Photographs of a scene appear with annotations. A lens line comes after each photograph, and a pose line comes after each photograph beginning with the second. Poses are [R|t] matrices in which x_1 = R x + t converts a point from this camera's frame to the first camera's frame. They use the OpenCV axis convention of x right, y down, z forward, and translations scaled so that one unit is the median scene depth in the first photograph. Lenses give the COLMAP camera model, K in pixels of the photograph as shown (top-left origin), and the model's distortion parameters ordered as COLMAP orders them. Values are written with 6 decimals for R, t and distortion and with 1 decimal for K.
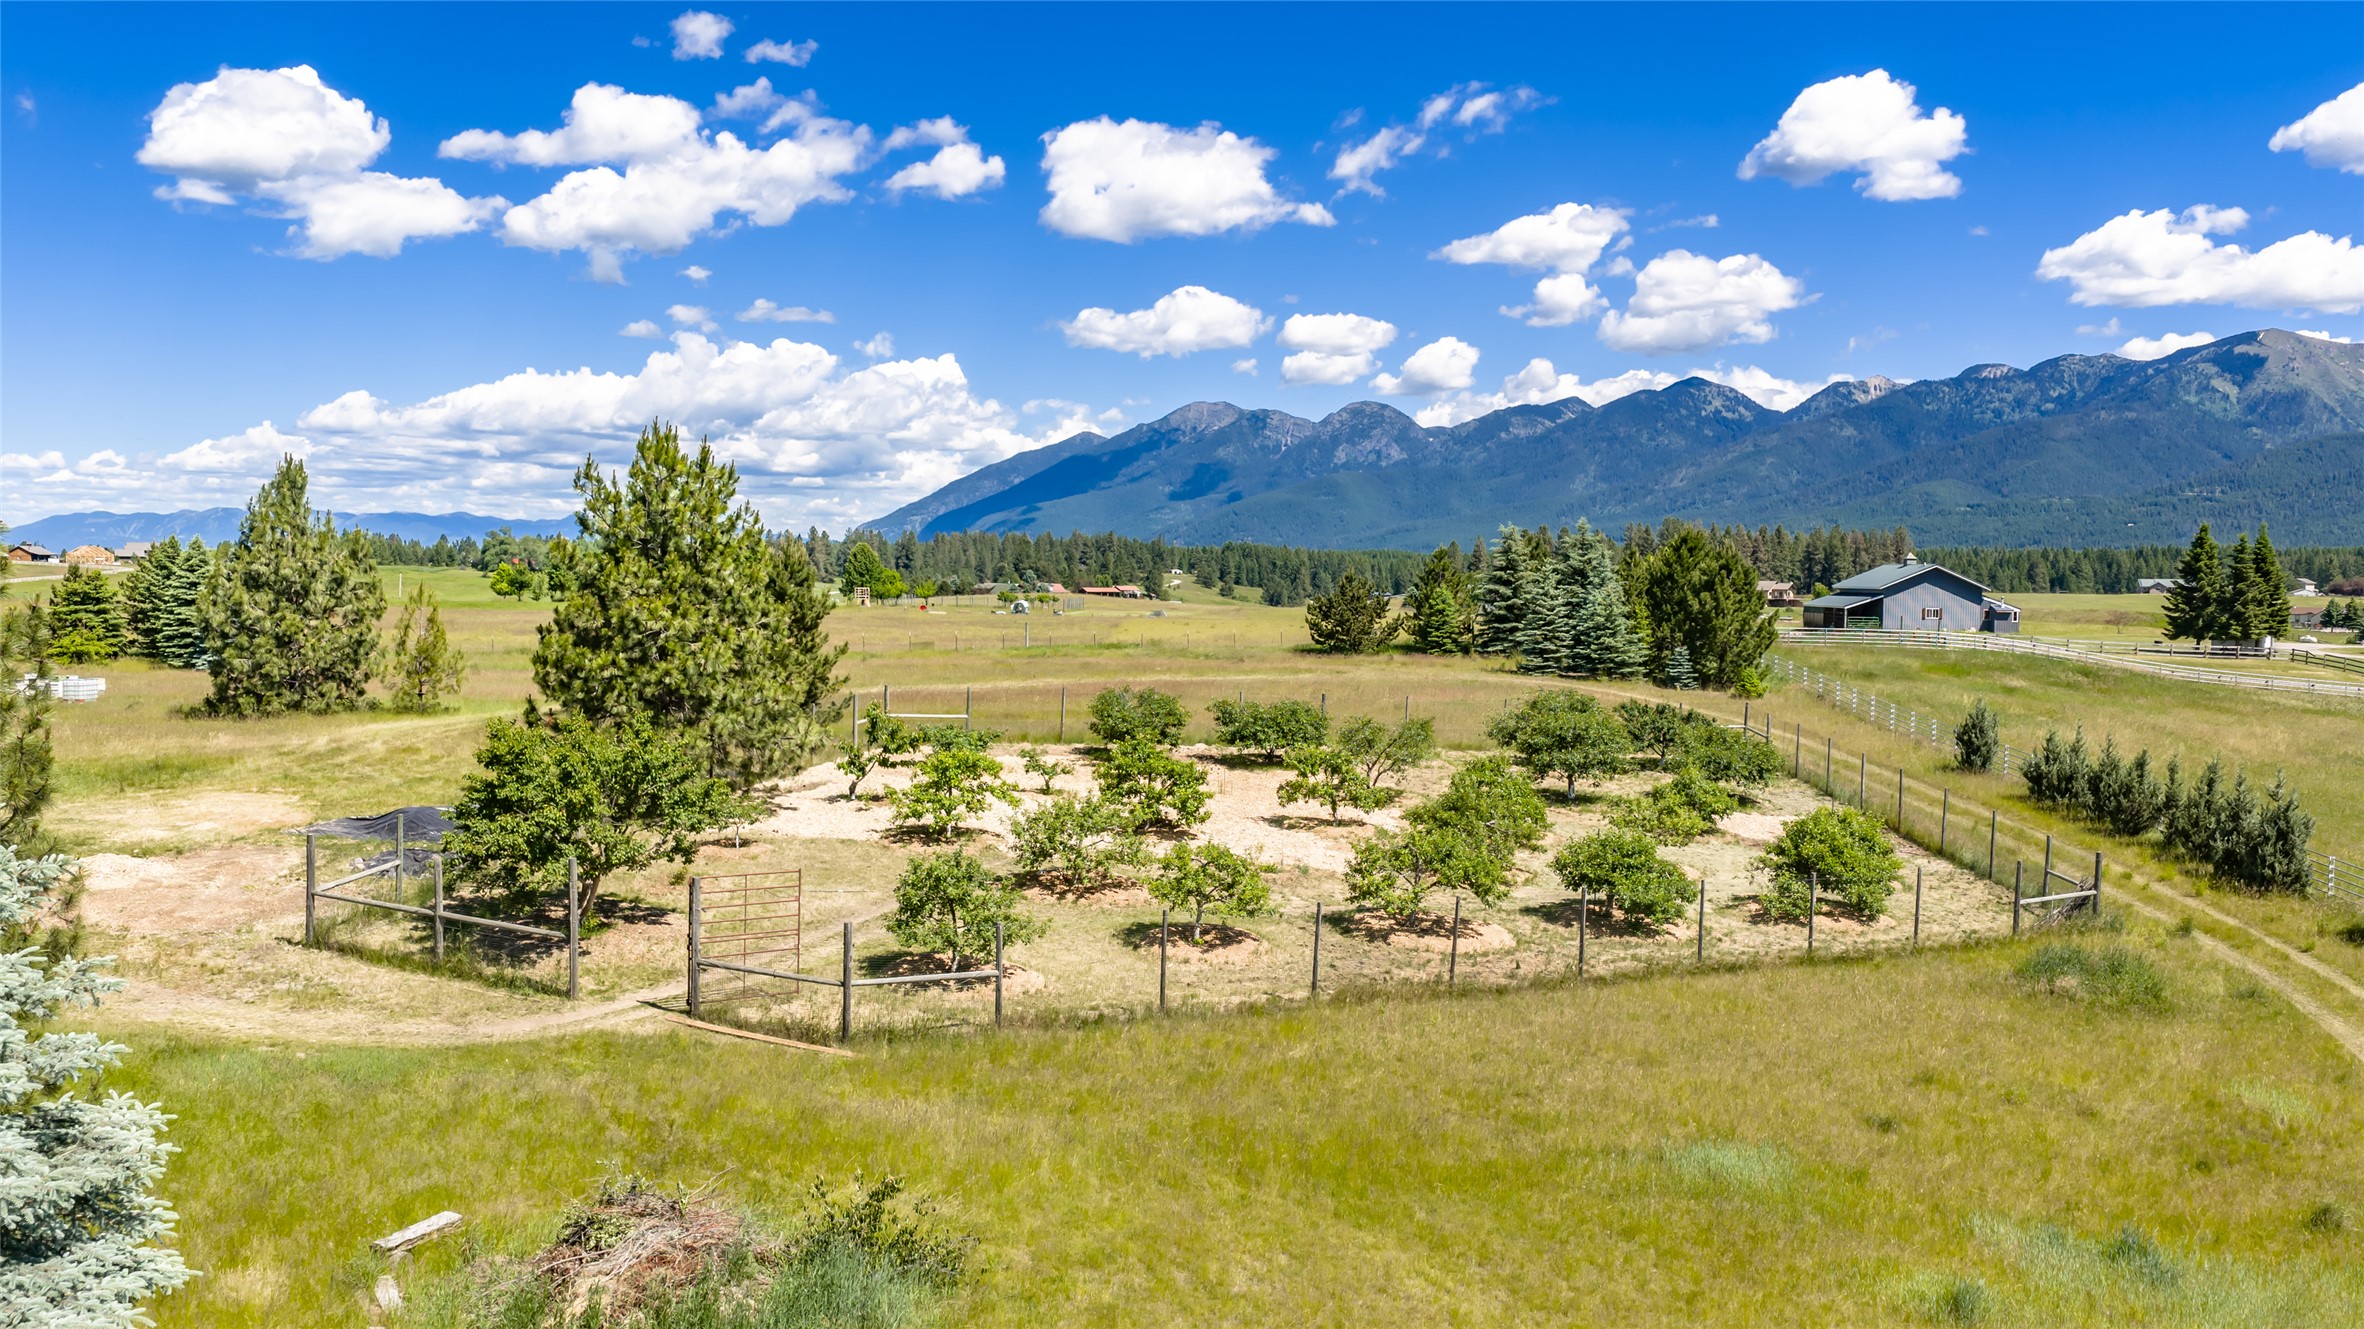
lens RADIAL K [[1960.5, 0, 1182.0], [0, 1960.5, 664.5], [0, 0, 1]] dist [0.029430, -0.064749]
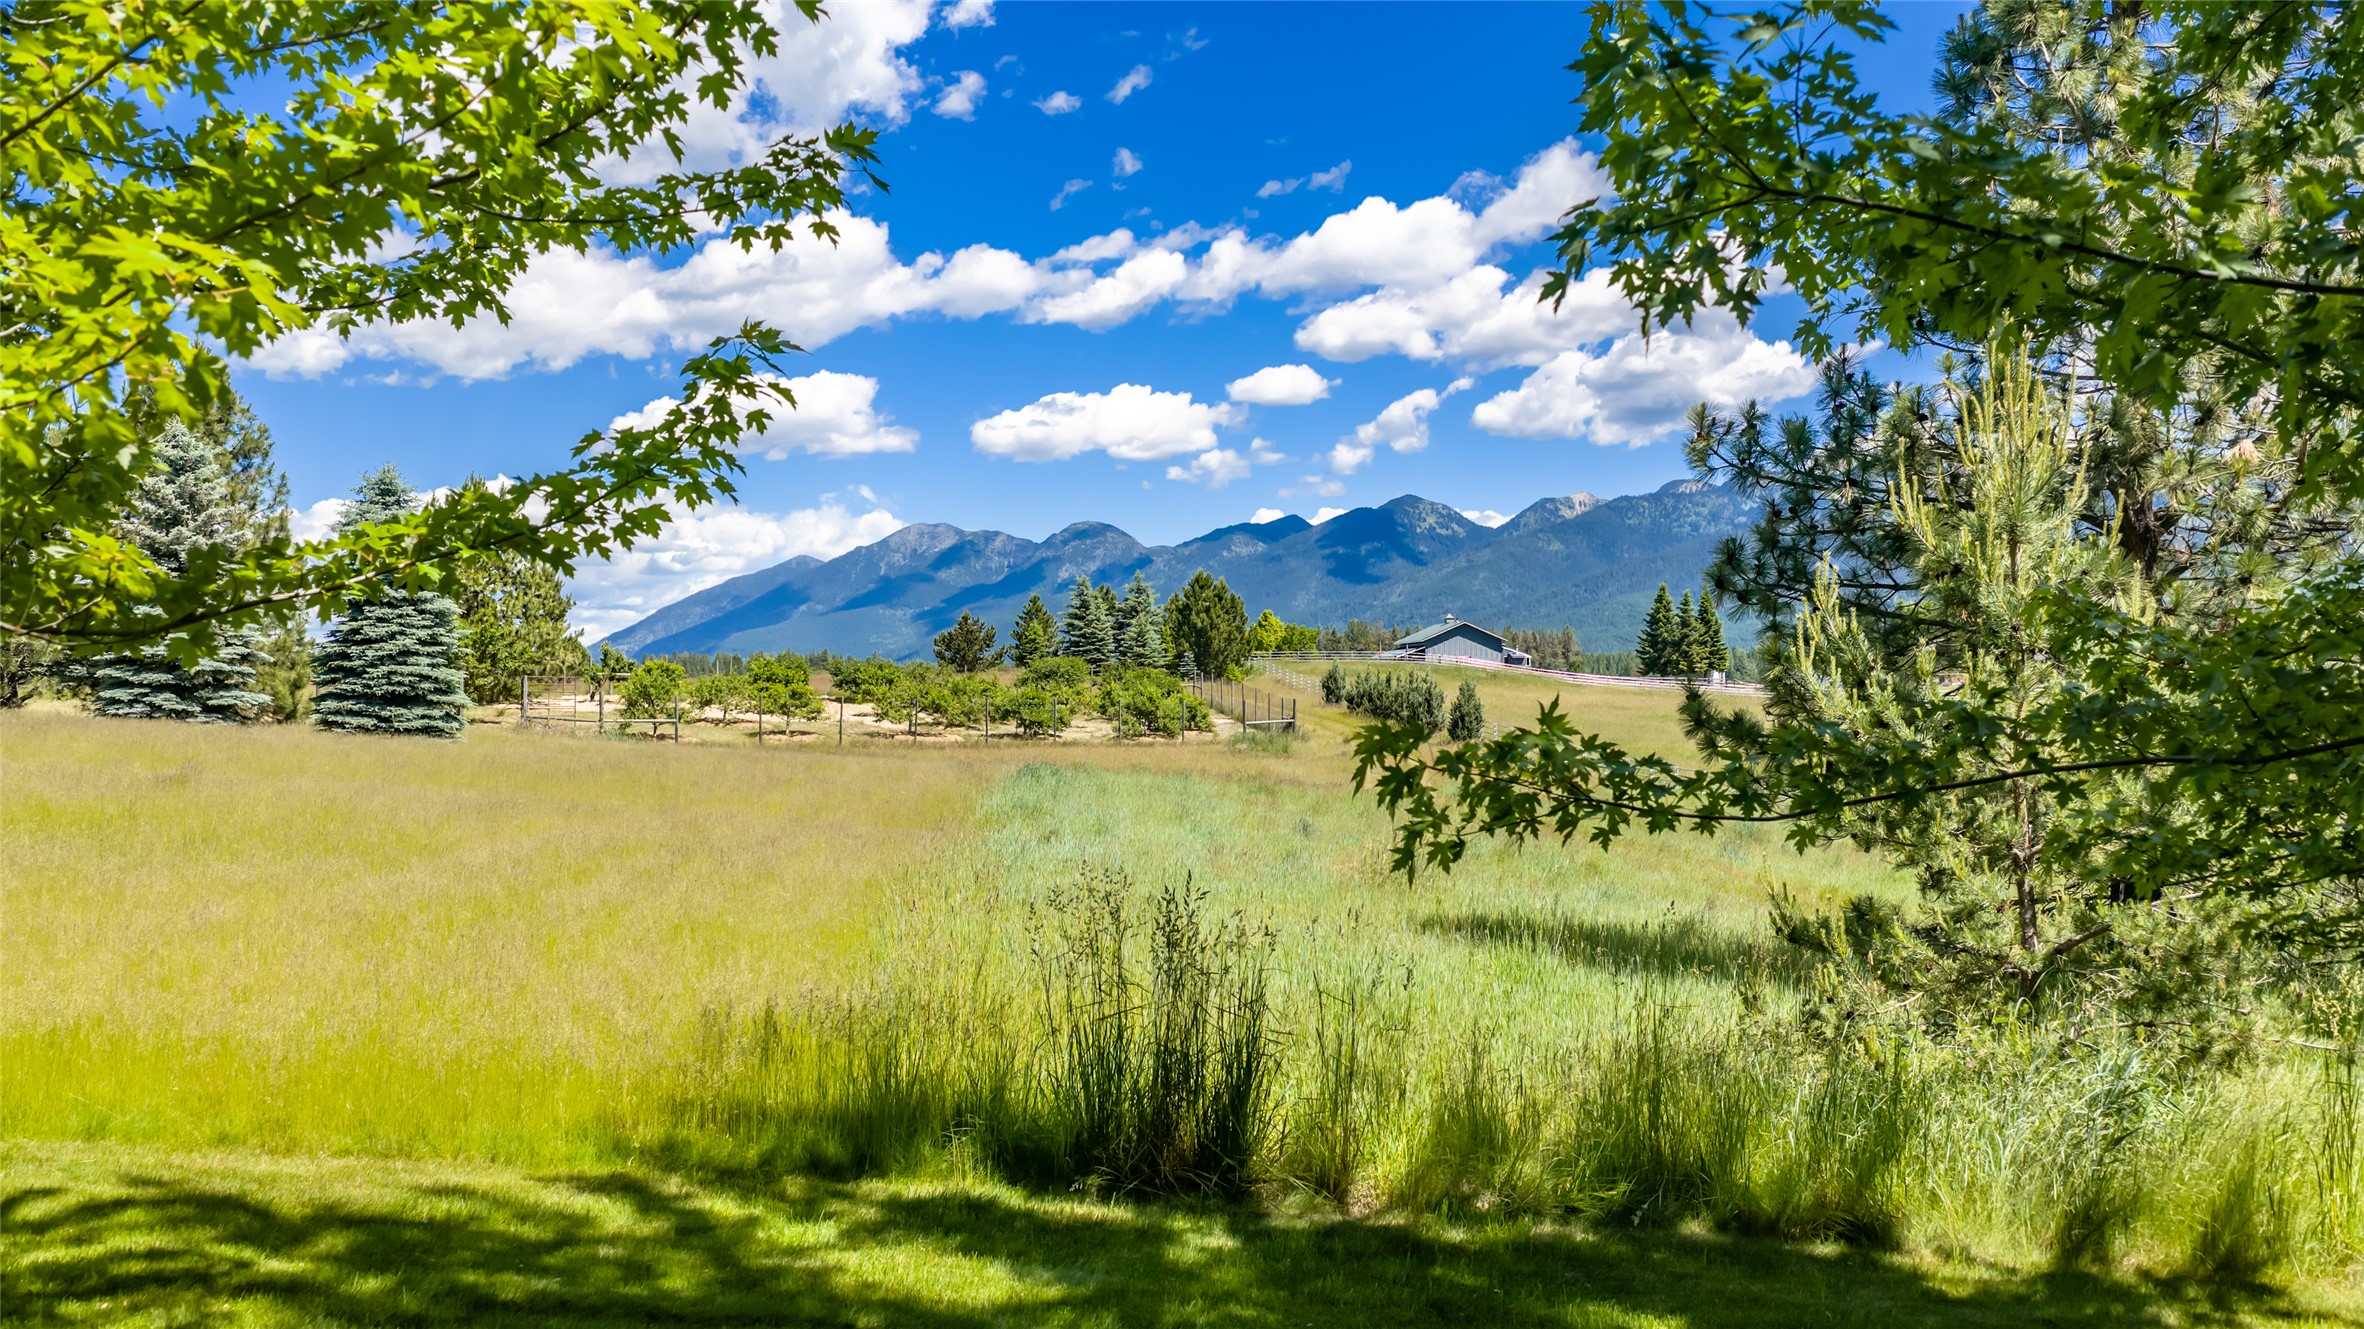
lens RADIAL K [[2000.8, 0, 1182.0], [0, 2000.8, 664.5], [0, 0, 1]] dist [0.032045, -0.066231]
pose [[0.990344, -0.020261, 0.137144, 0.052210], [0.028776, 0.997760, -0.060396, 0.086105], [-0.135613, 0.063760, 0.988708, -0.416750]]
